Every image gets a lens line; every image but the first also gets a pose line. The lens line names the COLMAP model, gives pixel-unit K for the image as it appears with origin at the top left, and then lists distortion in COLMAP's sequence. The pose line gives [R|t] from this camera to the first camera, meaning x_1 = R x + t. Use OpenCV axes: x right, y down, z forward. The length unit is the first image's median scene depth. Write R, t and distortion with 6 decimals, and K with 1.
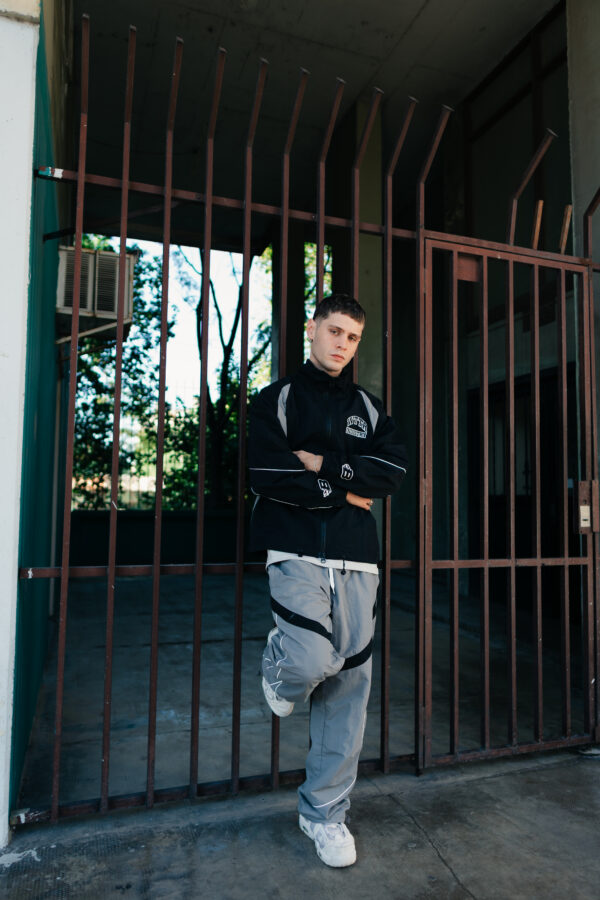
lens RADIAL K [[615.5, 0, 299.9], [0, 615.5, 451.8], [0, 0, 1]] dist [-0.000257, -0.000148]
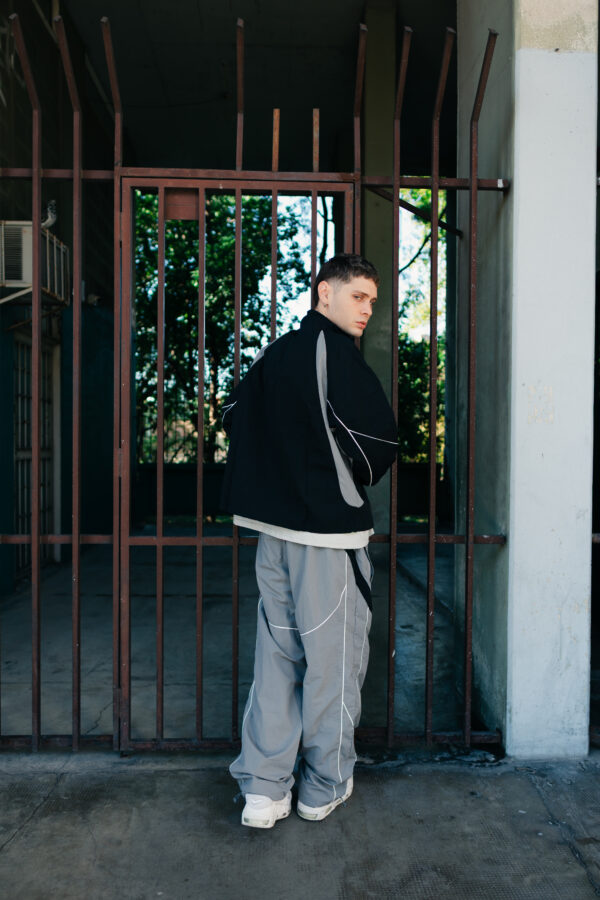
lens RADIAL K [[615.5, 0, 299.8], [0, 615.5, 448.1], [0, 0, 1]] dist [-0.000257, -0.000148]
pose [[0.955556, -0.002204, -0.294800, 0.708884], [0.025919, 0.996728, 0.076562, -0.018775], [0.293666, -0.080800, 0.952487, 0.198816]]
